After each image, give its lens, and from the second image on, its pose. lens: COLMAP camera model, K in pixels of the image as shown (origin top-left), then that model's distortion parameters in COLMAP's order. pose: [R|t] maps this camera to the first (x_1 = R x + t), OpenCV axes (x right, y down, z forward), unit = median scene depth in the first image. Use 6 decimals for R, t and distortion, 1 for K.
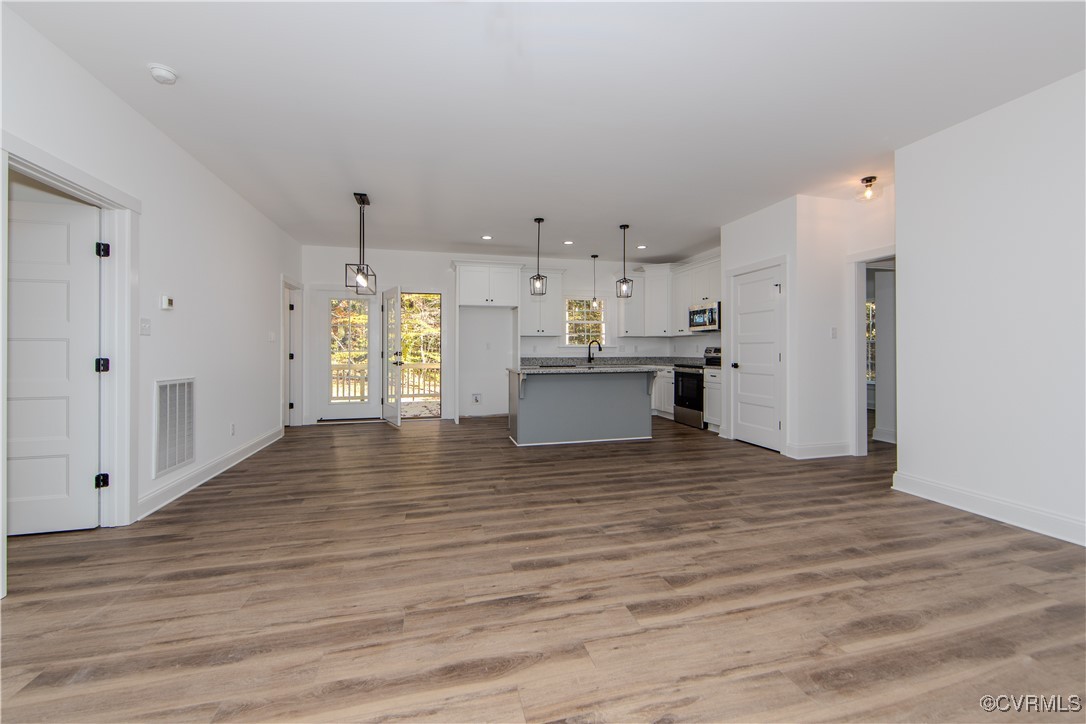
lens RADIAL K [[443.8, 0, 553.6], [0, 443.8, 348.5], [0, 0, 1]] dist [-0.002453, -0.000713]
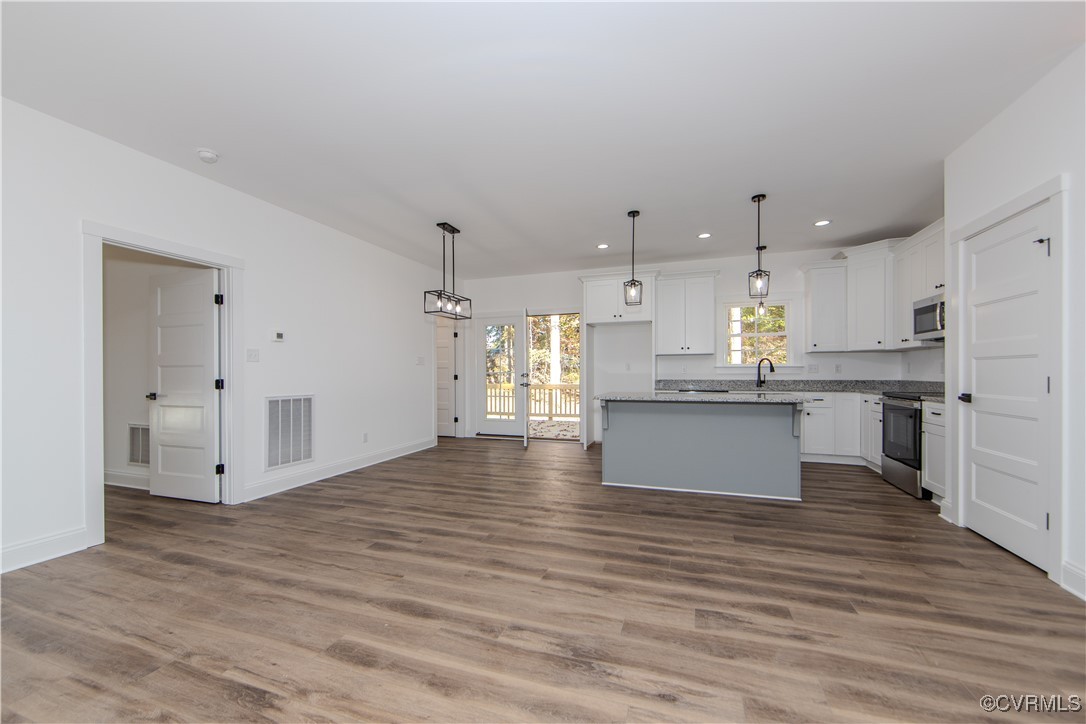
lens RADIAL K [[427.8, 0, 538.9], [0, 427.8, 372.2], [0, 0, 1]] dist [-0.001555, -0.000400]
pose [[0.821759, -0.001810, -0.569833, 0.452545], [0.006069, 0.999966, 0.005577, -0.000839], [0.569803, -0.008041, 0.821742, 0.405015]]
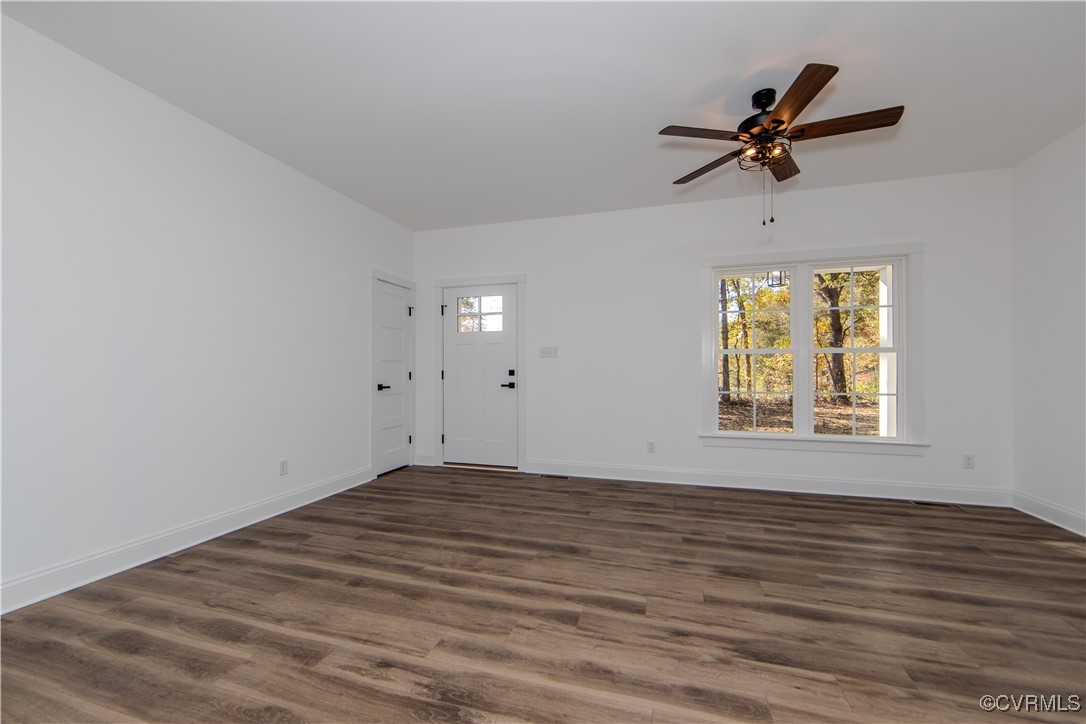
lens RADIAL K [[440.6, 0, 535.8], [0, 440.6, 368.0], [0, 0, 1]] dist [-0.001000, -0.000435]
pose [[-0.841076, 0.005749, 0.540886, -0.105444], [0.000589, 0.999953, -0.009713, 0.011350], [-0.540916, -0.007851, -0.841040, 1.172150]]
